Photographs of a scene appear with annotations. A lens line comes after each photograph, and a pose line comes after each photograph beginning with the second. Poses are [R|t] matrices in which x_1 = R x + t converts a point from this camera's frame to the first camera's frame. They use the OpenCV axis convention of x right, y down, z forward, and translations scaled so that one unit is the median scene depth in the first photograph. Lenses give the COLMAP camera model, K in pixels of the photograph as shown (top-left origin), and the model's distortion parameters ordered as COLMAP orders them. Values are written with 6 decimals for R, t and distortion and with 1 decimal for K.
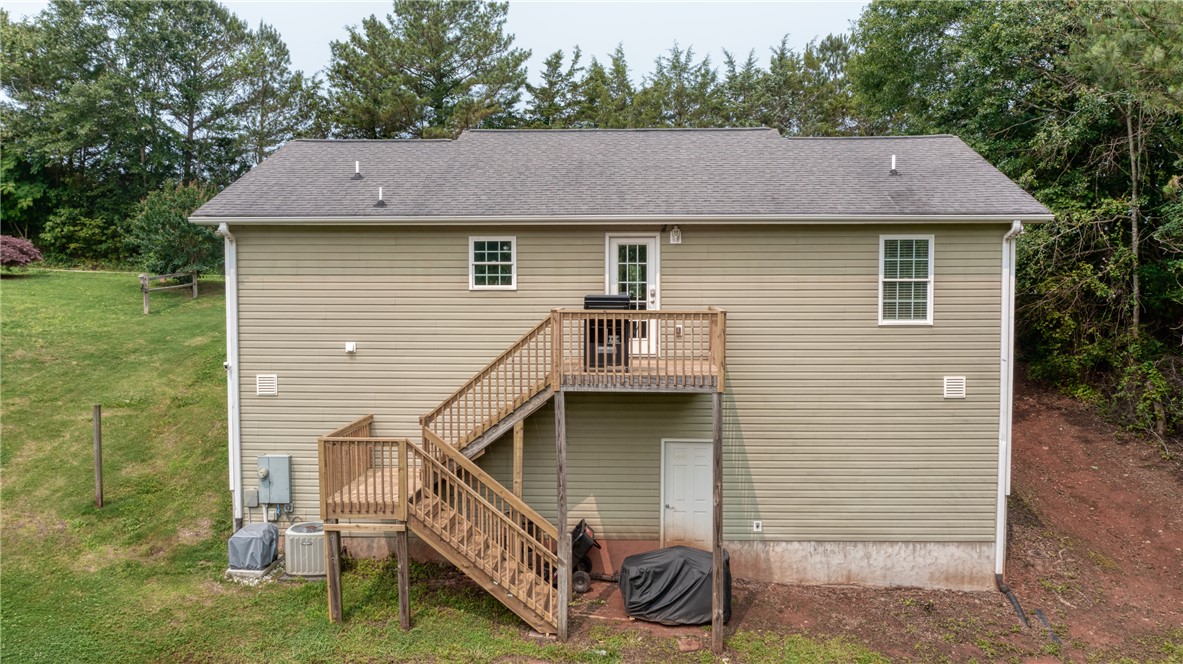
lens RADIAL K [[938.4, 0, 596.8], [0, 938.4, 333.8], [0, 0, 1]] dist [-0.001507, 0.002315]
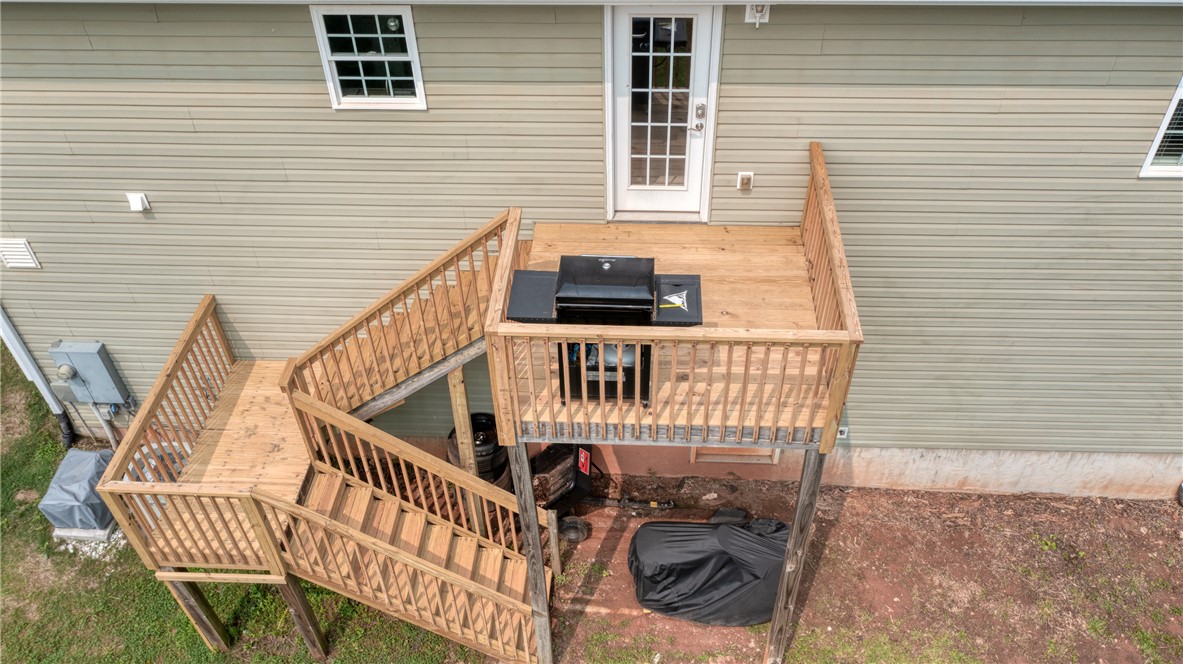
lens RADIAL K [[938.4, 0, 596.9], [0, 938.4, 332.7], [0, 0, 1]] dist [-0.001507, 0.002315]
pose [[0.999783, -0.005192, -0.020159, 0.014058], [0.016937, 0.765892, 0.642746, -0.273492], [0.012102, -0.642949, 0.765814, 0.540259]]
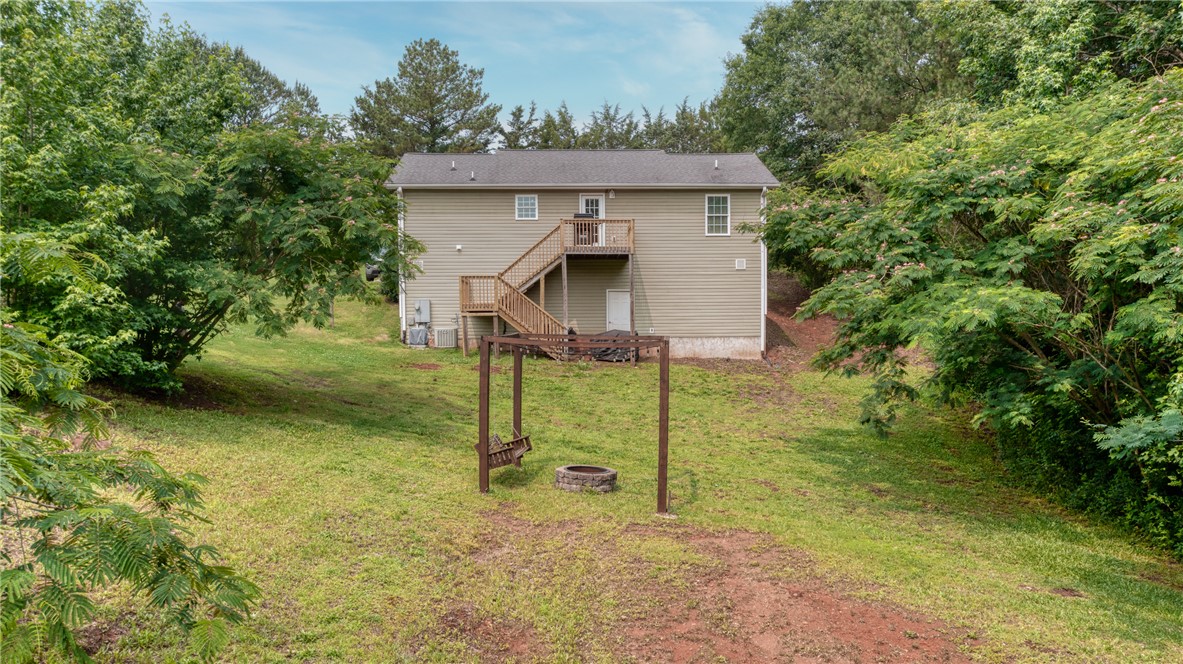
lens RADIAL K [[938.4, 0, 604.1], [0, 938.4, 367.3], [0, 0, 1]] dist [-0.001507, 0.002315]
pose [[0.996623, -0.011154, 0.081356, -0.112511], [0.012678, 0.999753, -0.018238, 0.327085], [-0.081133, 0.019207, 0.996518, -1.123055]]
